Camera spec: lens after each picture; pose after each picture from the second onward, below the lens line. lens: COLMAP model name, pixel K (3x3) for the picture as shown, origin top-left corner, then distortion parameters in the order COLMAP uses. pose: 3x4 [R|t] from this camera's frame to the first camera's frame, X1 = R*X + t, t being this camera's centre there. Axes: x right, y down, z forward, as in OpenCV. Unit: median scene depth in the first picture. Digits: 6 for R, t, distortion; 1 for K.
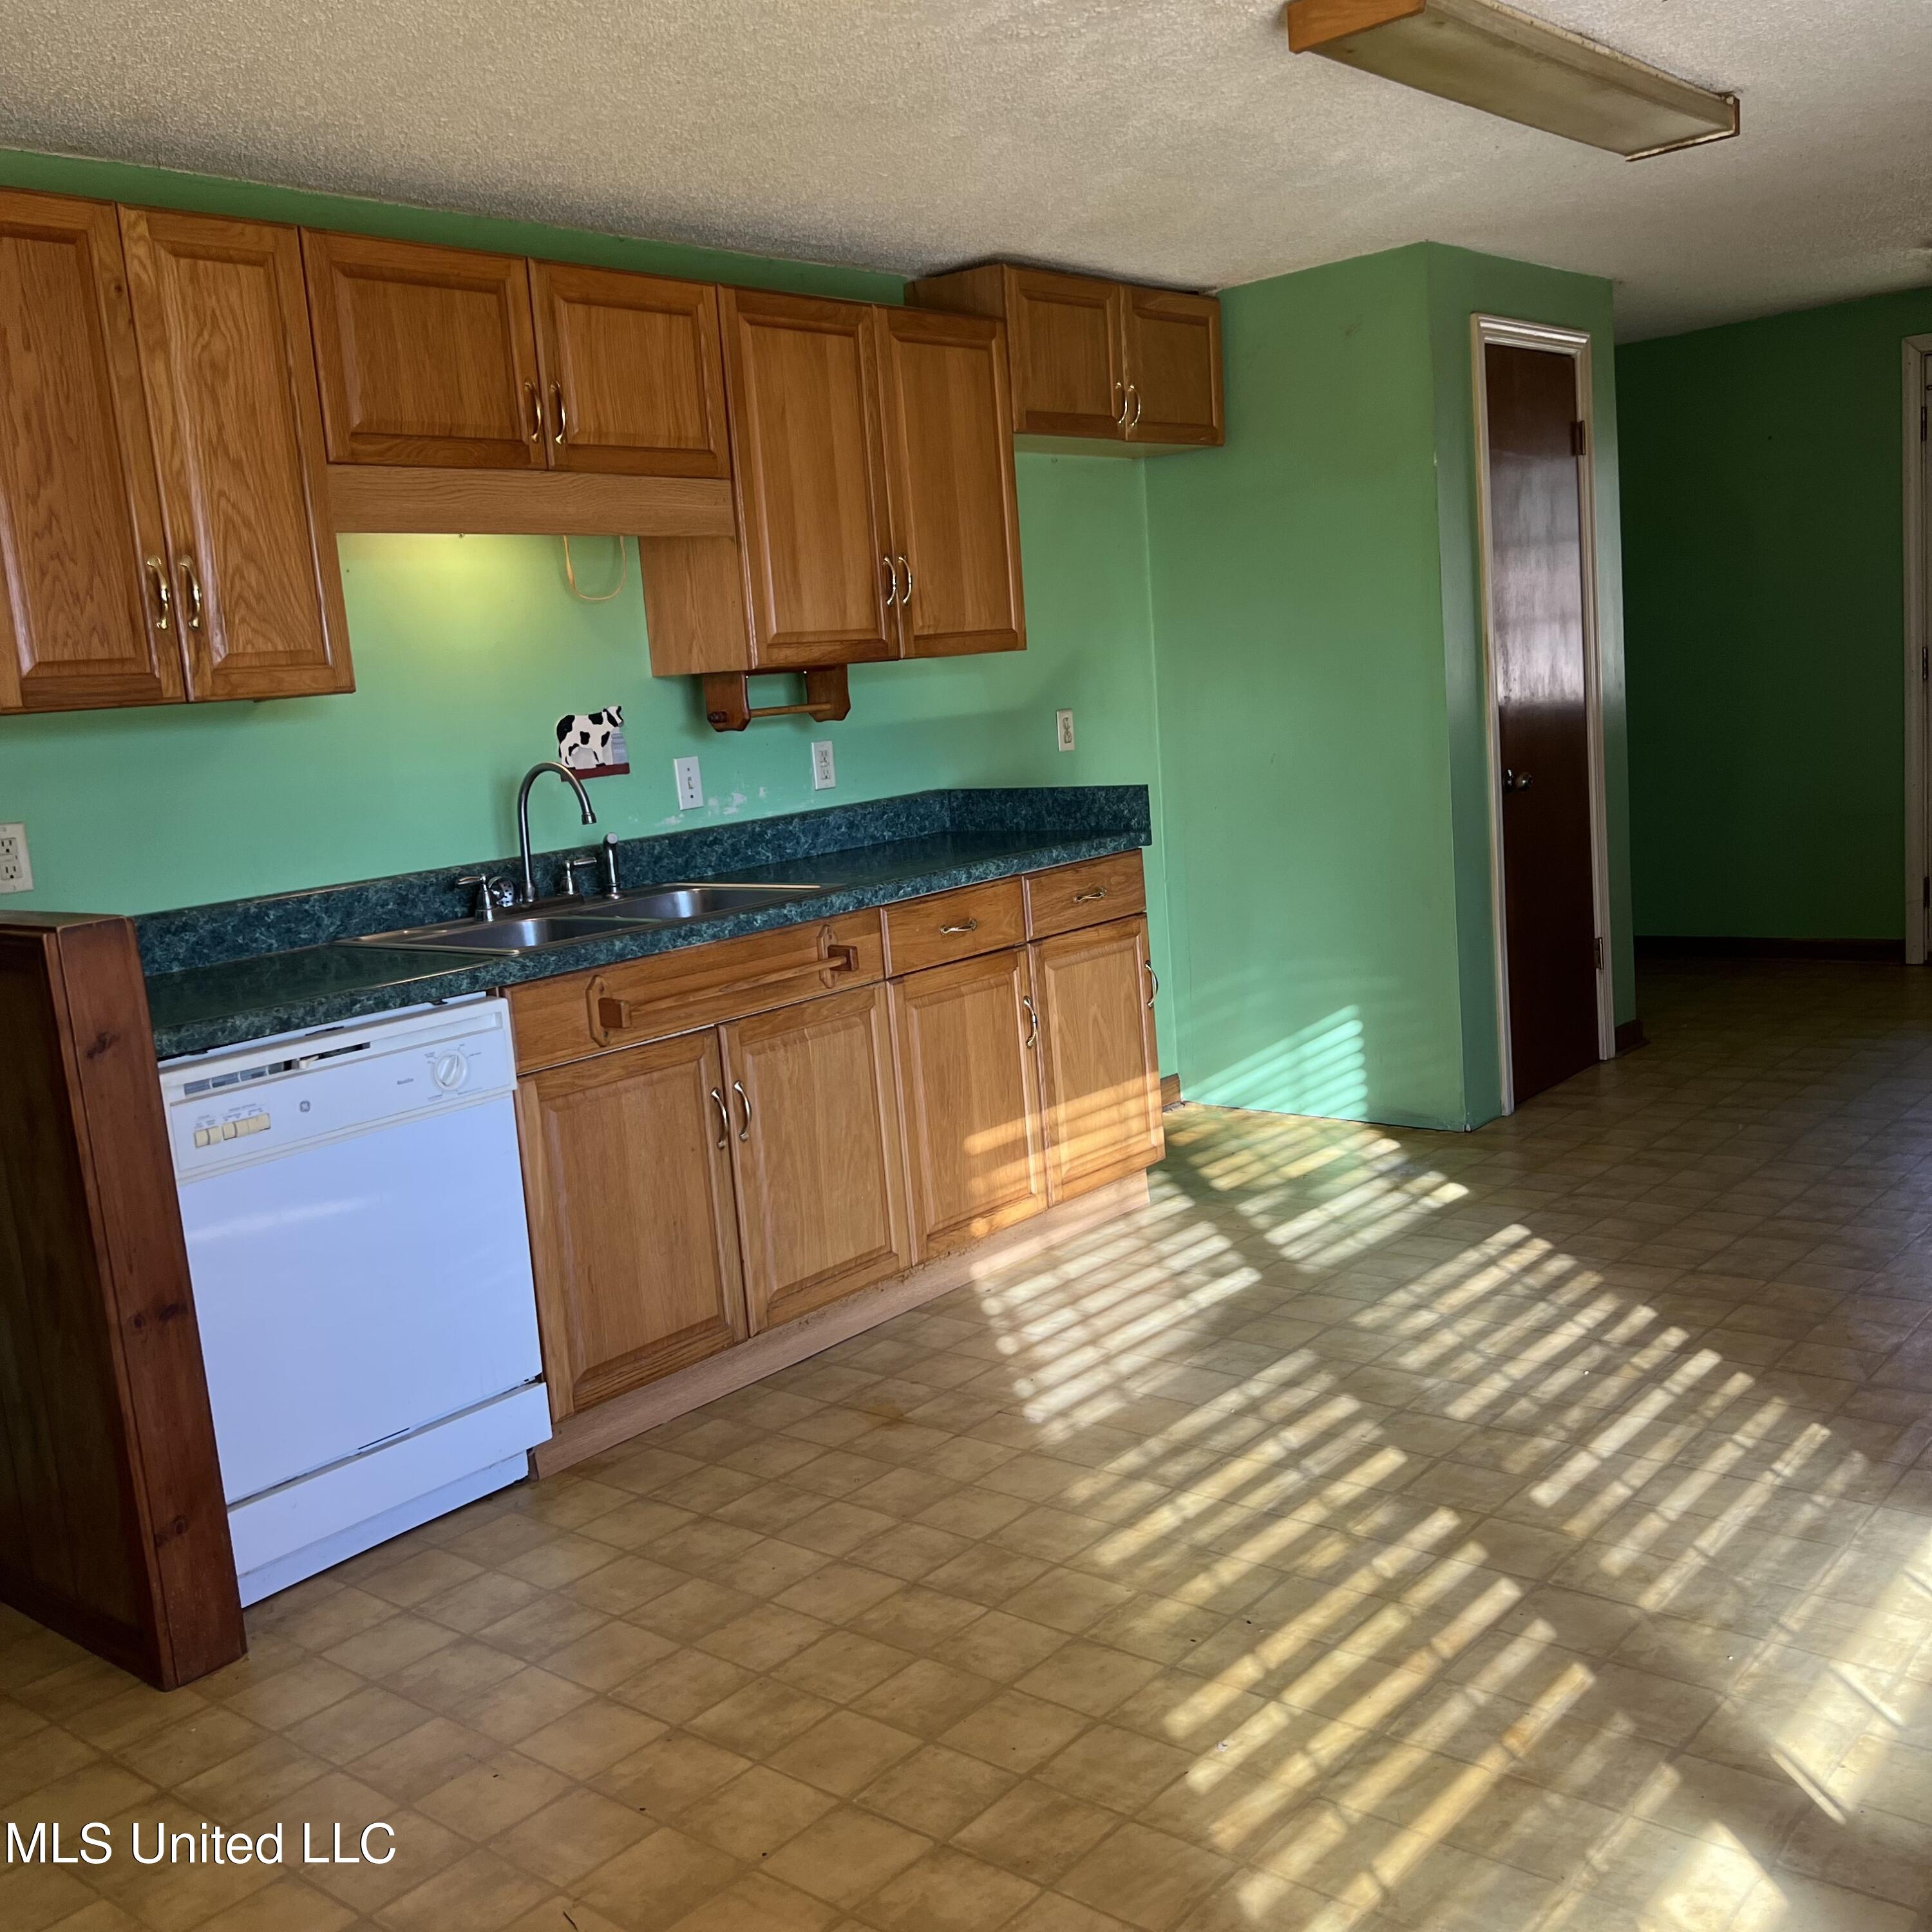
lens RADIAL K [[1953.8, 0, 966.0], [0, 1953.8, 966.0], [0, 0, 1]] dist [0.114749, -0.243657]
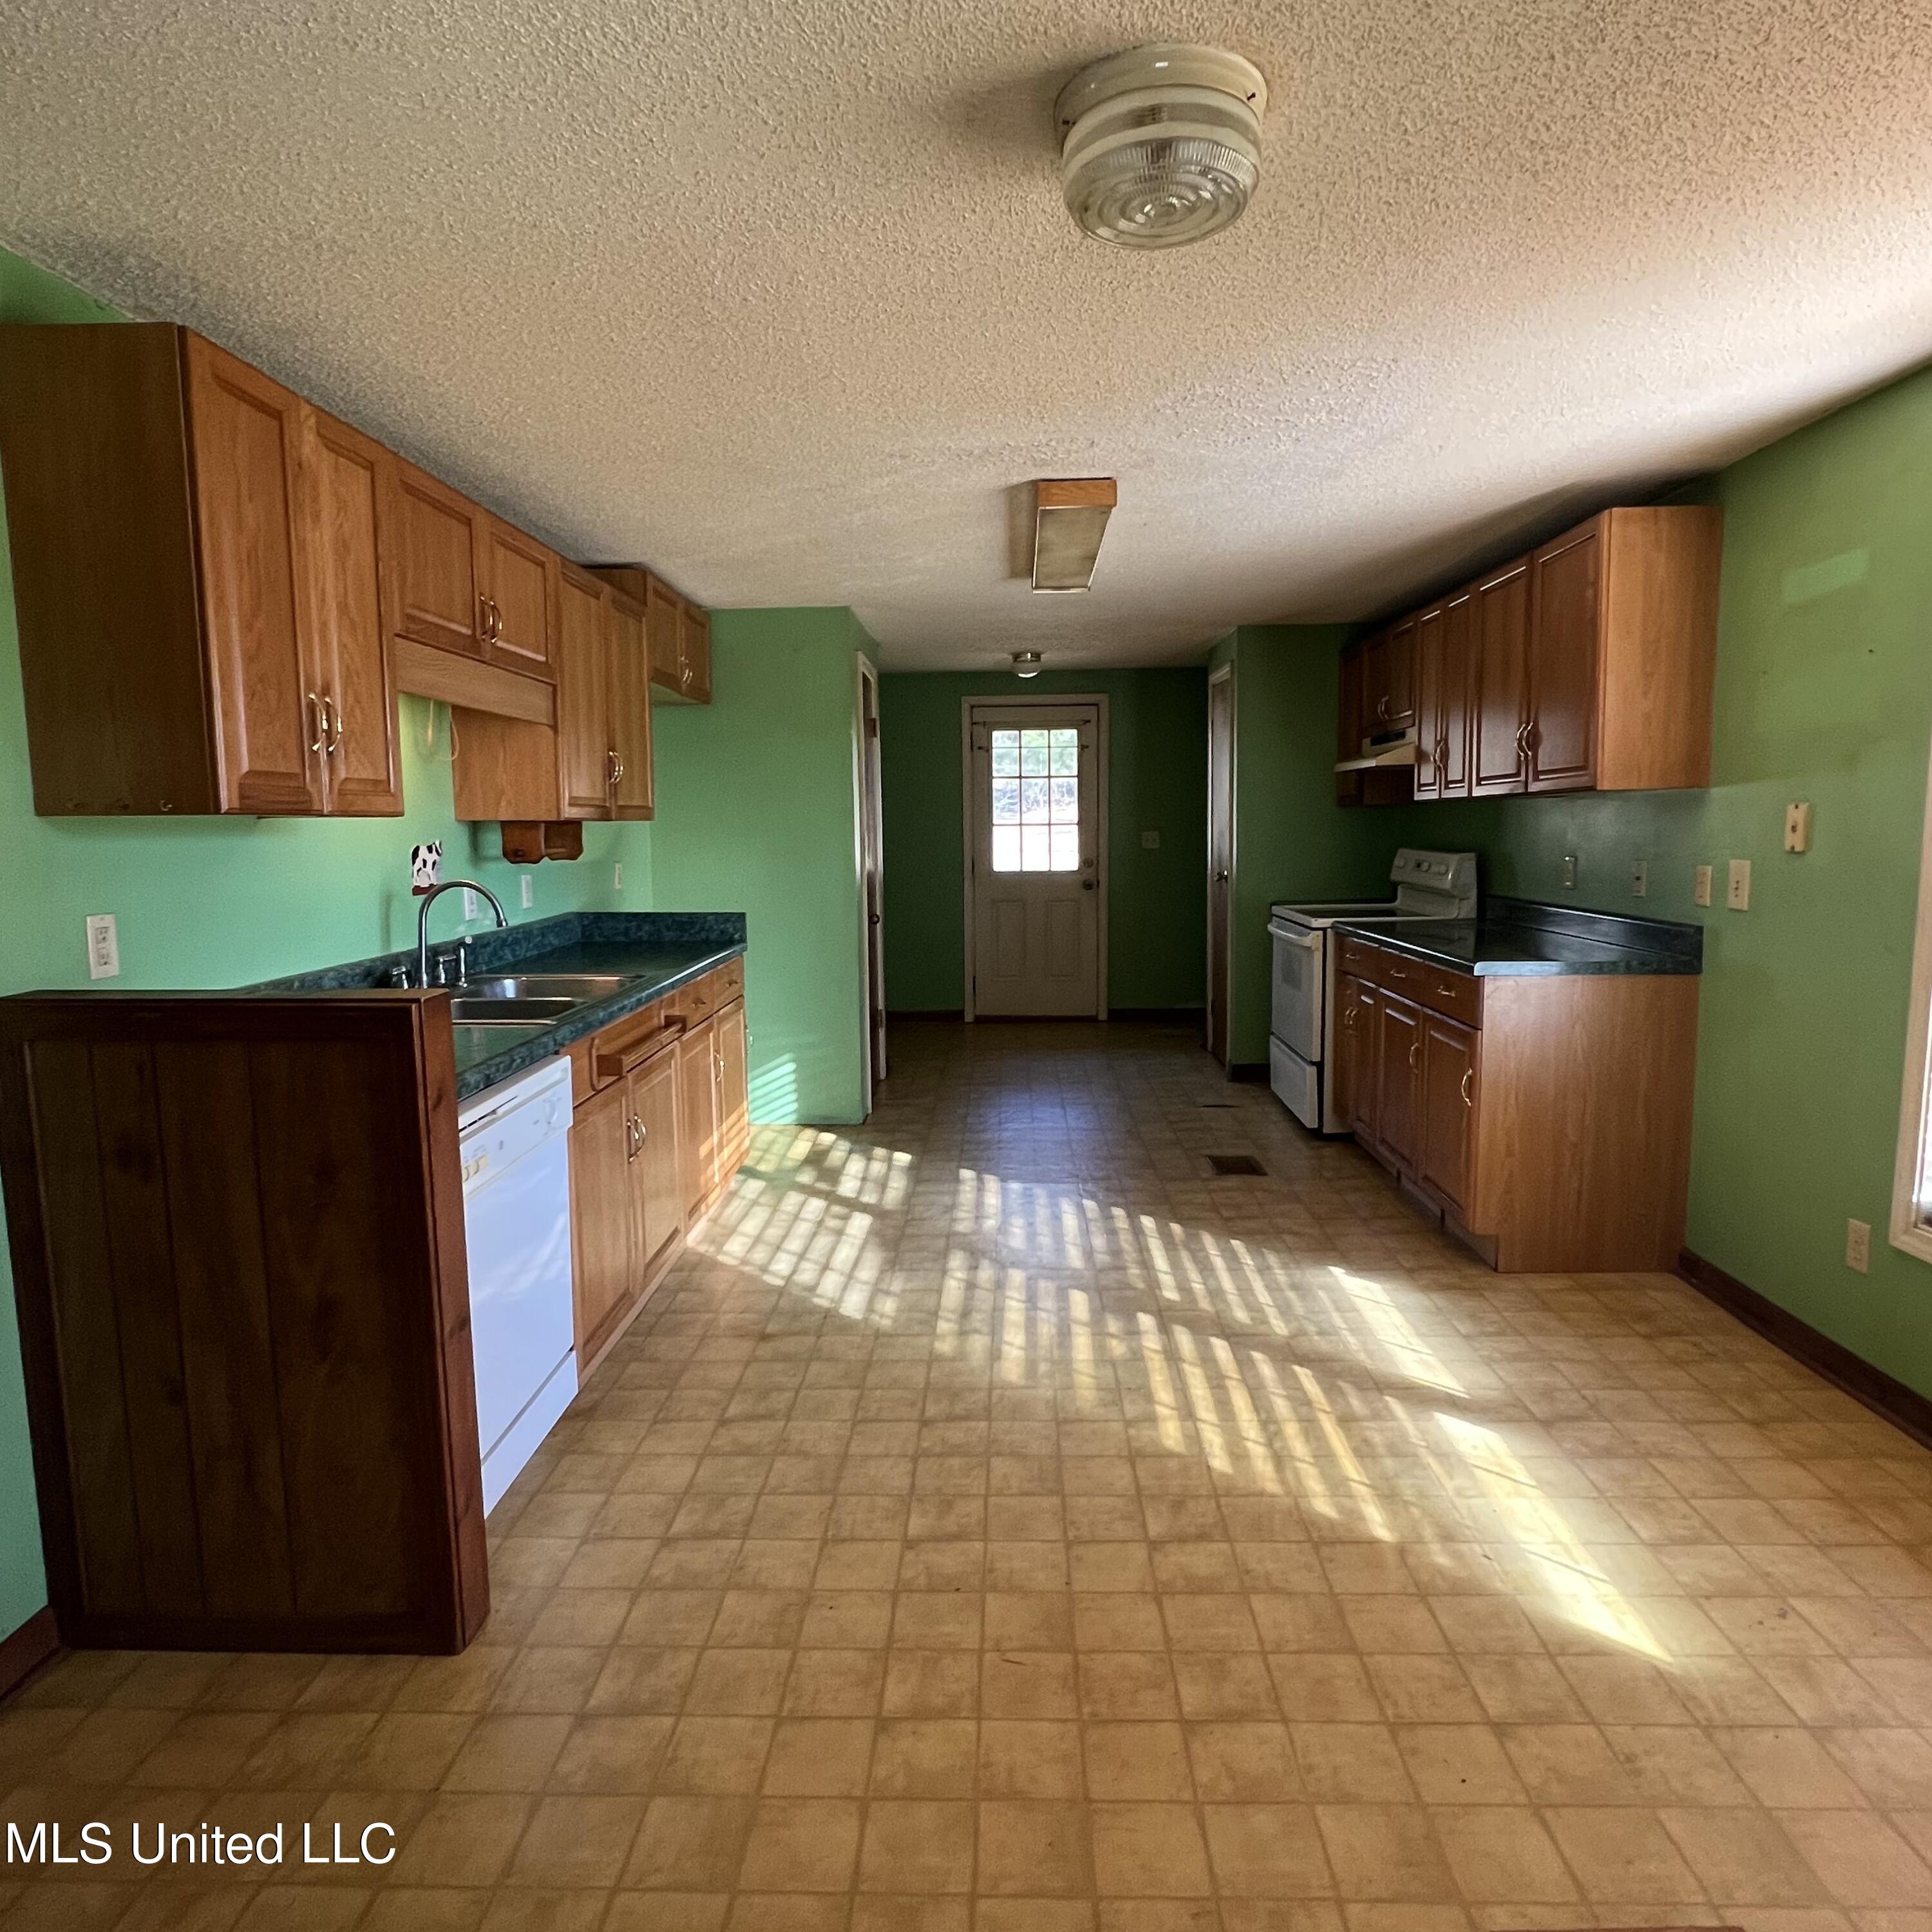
lens RADIAL K [[1231.8, 0, 965.5], [0, 1231.8, 953.6], [0, 0, 1]] dist [-0.002535, -0.002016]
pose [[0.778091, 0.004760, 0.628133, -0.531147], [0.042808, 0.997245, -0.060586, 0.009700], [-0.626691, 0.074030, 0.775744, 0.186977]]
